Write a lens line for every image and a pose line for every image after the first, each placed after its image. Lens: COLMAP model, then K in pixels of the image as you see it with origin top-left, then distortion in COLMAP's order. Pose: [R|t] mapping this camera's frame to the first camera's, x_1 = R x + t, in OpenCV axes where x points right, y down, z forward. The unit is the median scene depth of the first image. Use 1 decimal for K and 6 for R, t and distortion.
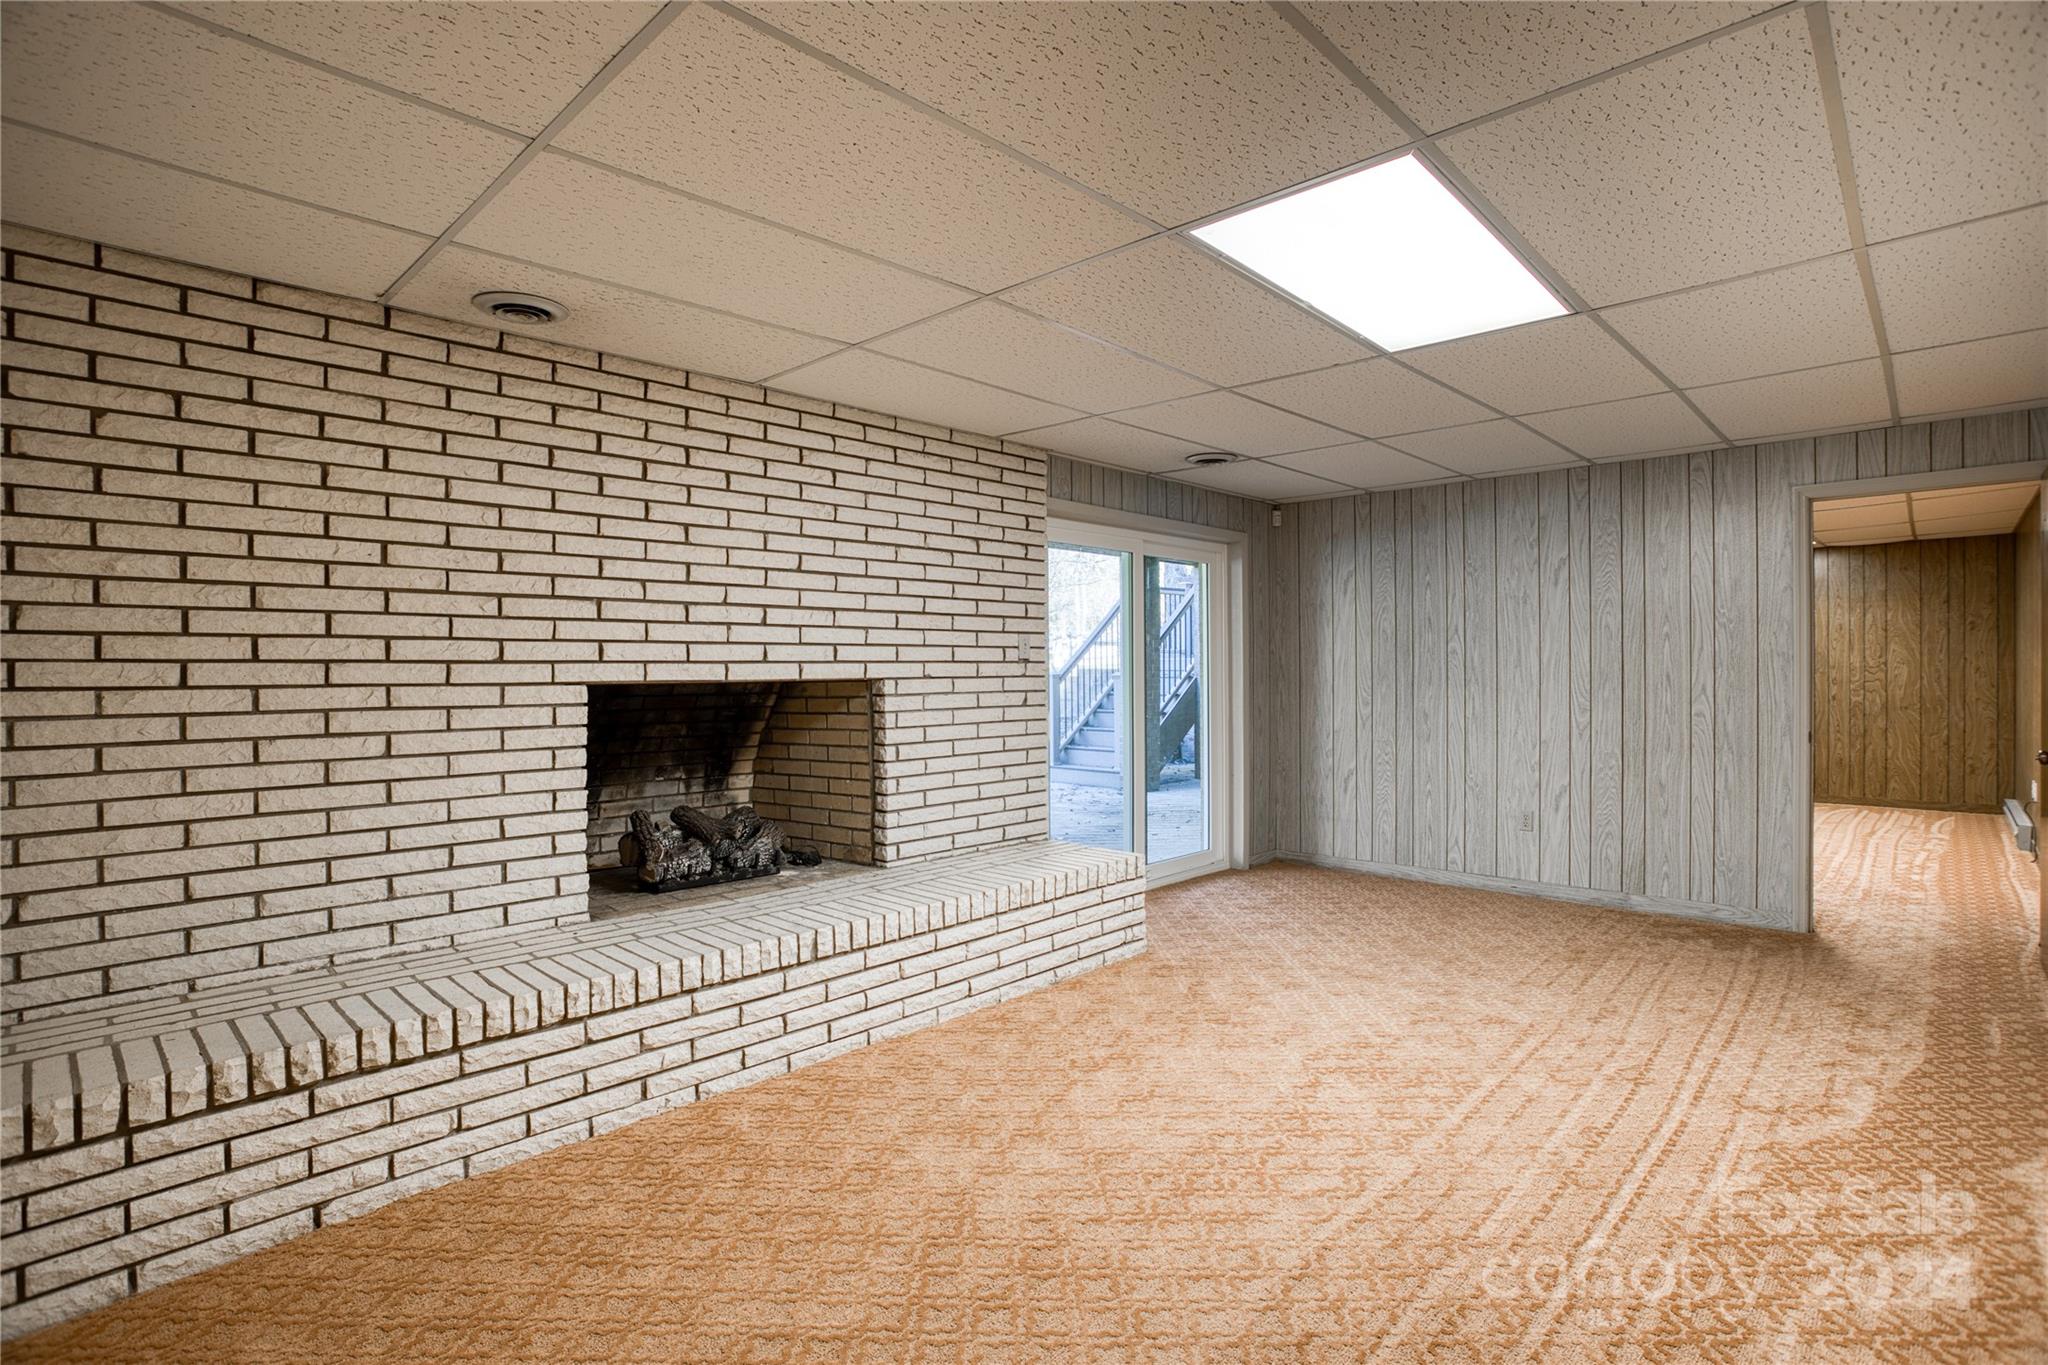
lens RADIAL K [[998.0, 0, 1019.7], [0, 998.0, 672.1], [0, 0, 1]] dist [-0.096651, 0.041091]
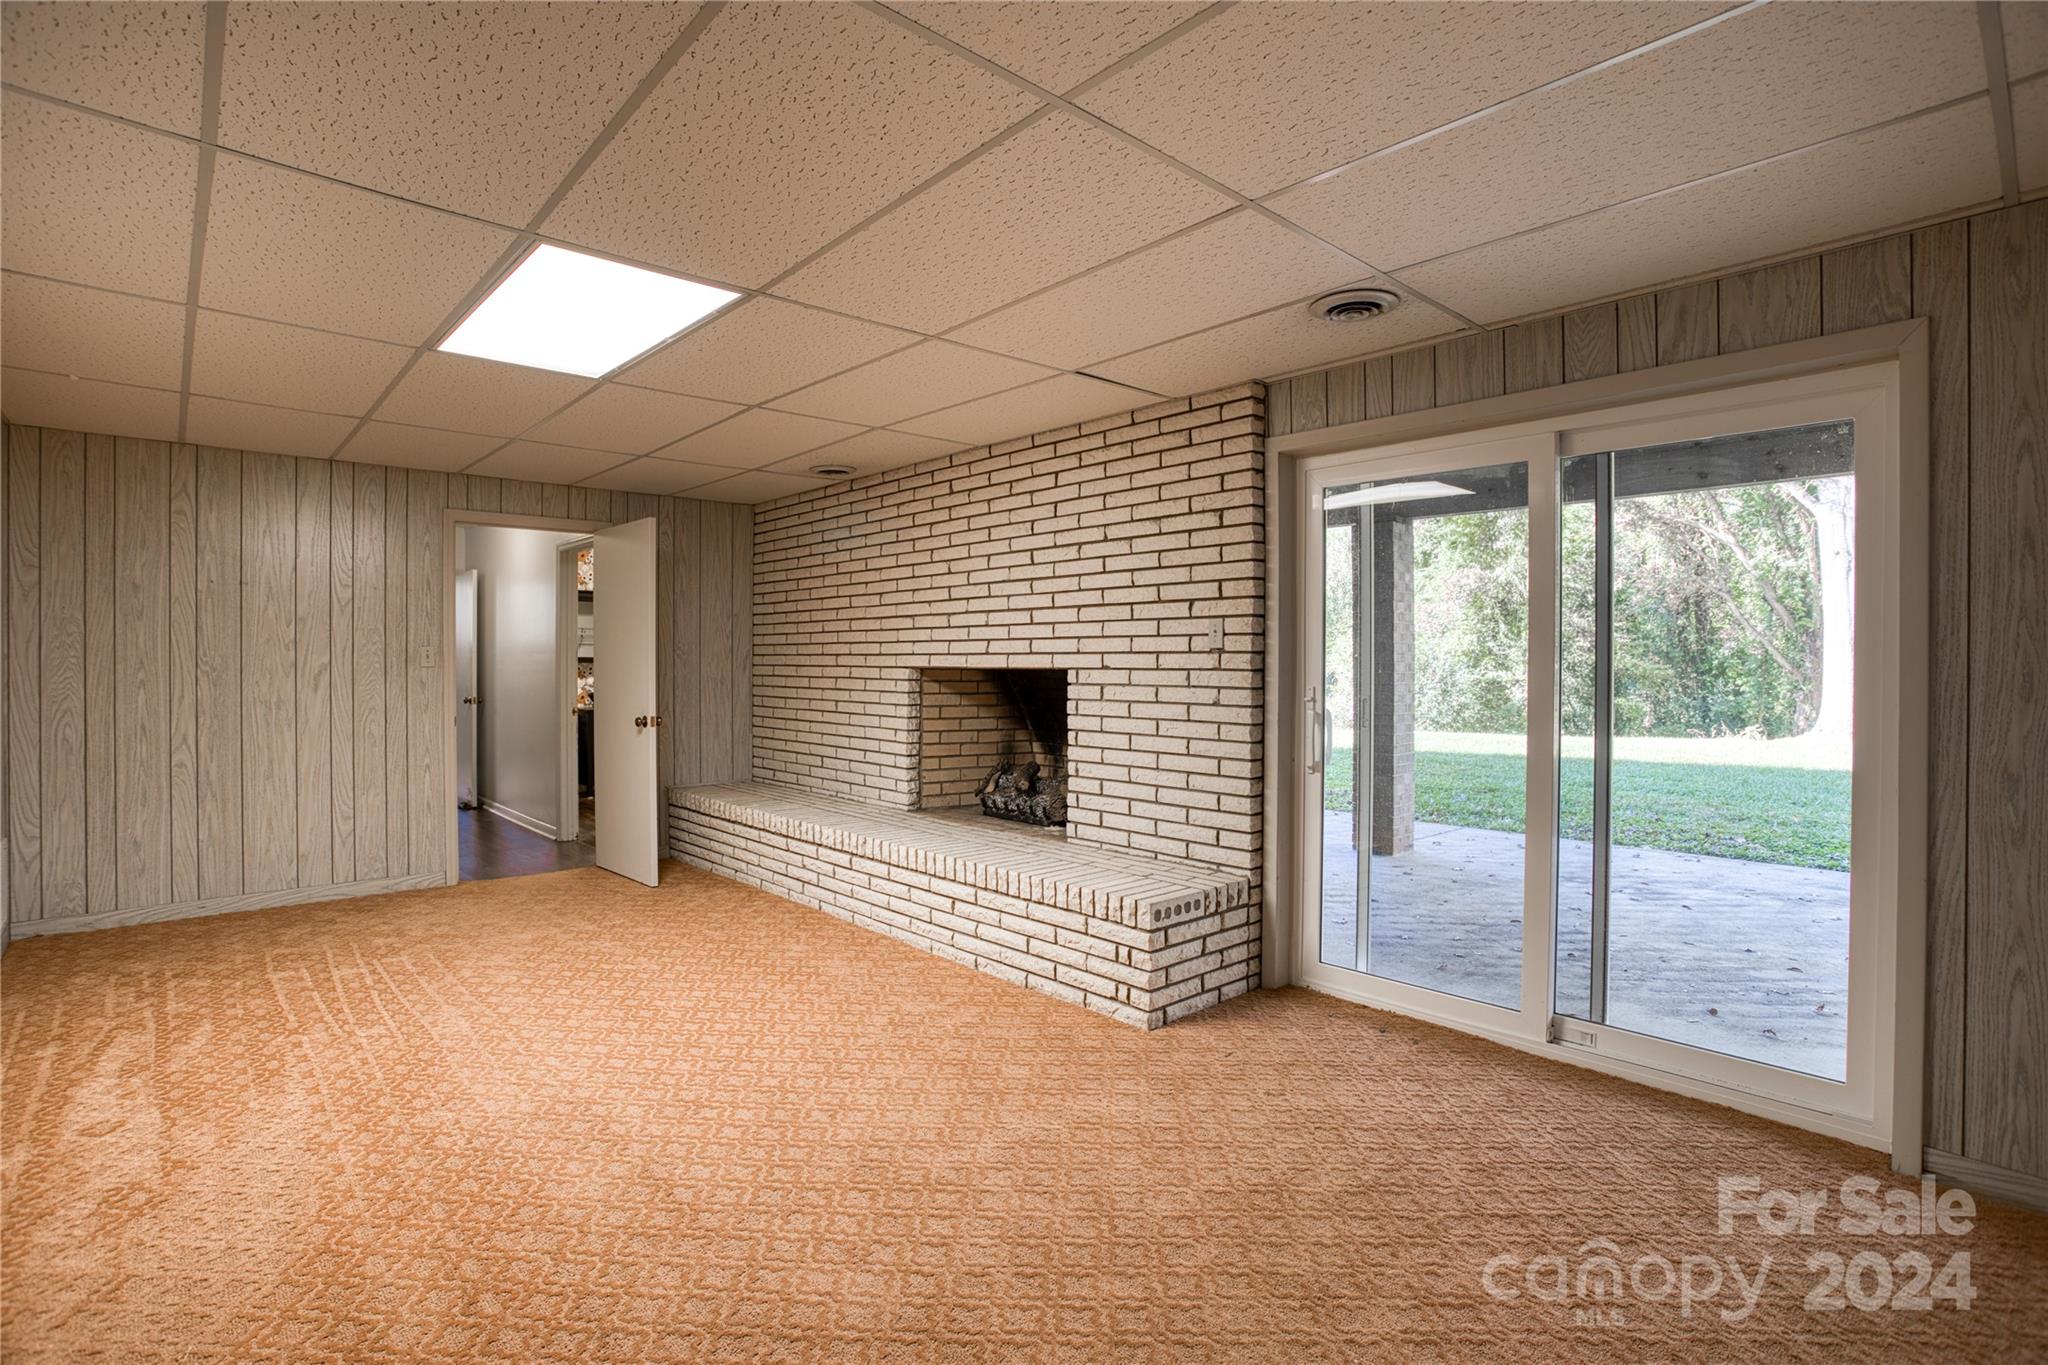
lens RADIAL K [[998.0, 0, 1019.7], [0, 998.0, 672.1], [0, 0, 1]] dist [-0.096651, 0.041091]
pose [[-0.072748, 0.015569, -0.997229, 0.975107], [-0.005655, 0.999856, 0.016022, -0.006941], [0.997334, 0.006805, -0.072649, 1.043628]]
